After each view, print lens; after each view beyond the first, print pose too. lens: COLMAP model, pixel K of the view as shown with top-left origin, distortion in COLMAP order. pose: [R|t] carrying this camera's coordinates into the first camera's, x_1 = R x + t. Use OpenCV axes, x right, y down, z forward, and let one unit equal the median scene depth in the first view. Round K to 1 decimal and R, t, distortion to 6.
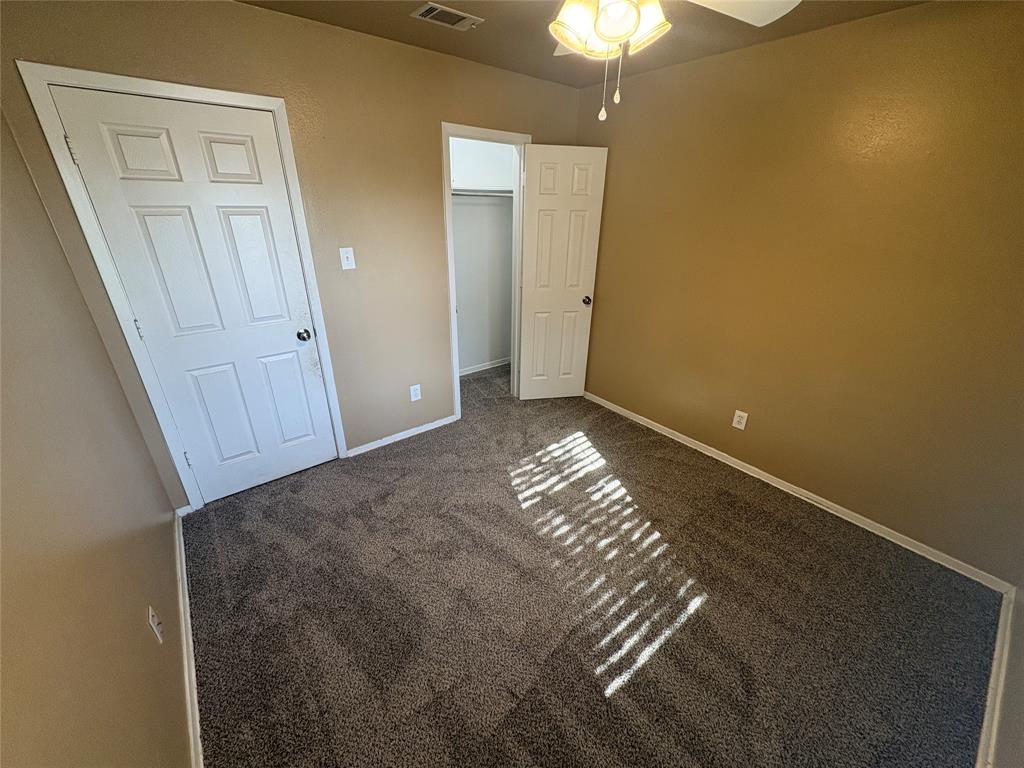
lens RADIAL K [[406.6, 0, 512.6], [0, 406.6, 384.8], [0, 0, 1]] dist [0.000133, 0.000041]
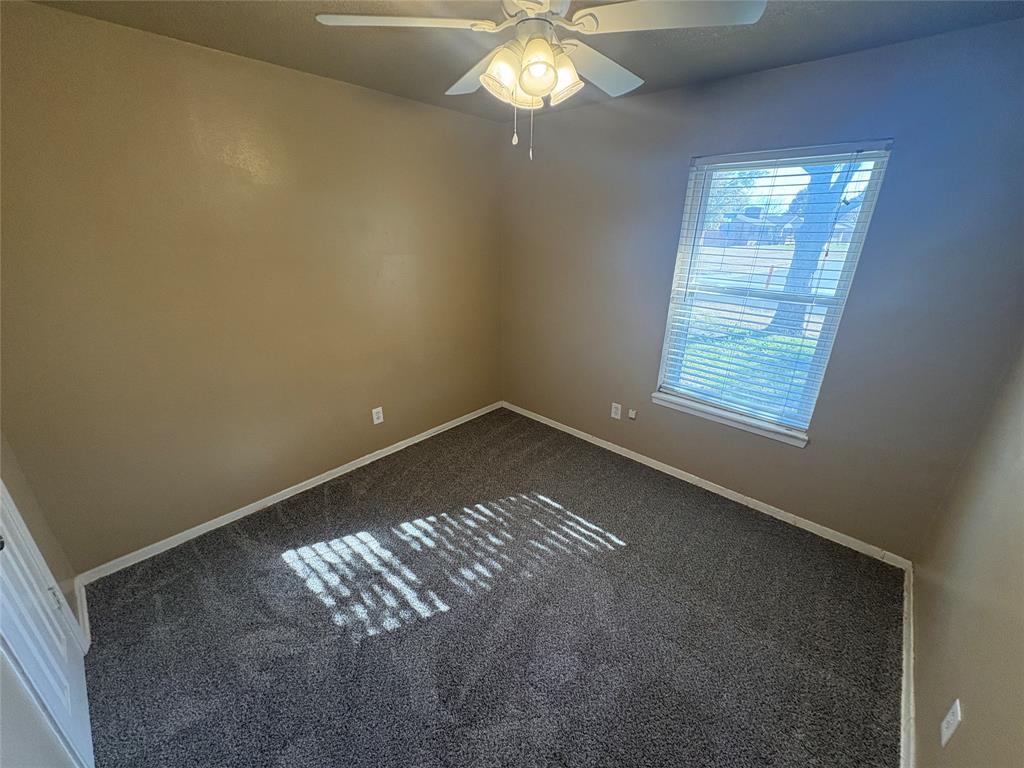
lens RADIAL K [[406.6, 0, 517.4], [0, 406.6, 383.1], [0, 0, 1]] dist [0.000133, 0.000041]
pose [[-0.146453, -0.377151, 0.914499, -0.504726], [0.396490, 0.824580, 0.403563, -0.298092], [-0.906282, 0.421693, 0.028774, 0.608756]]
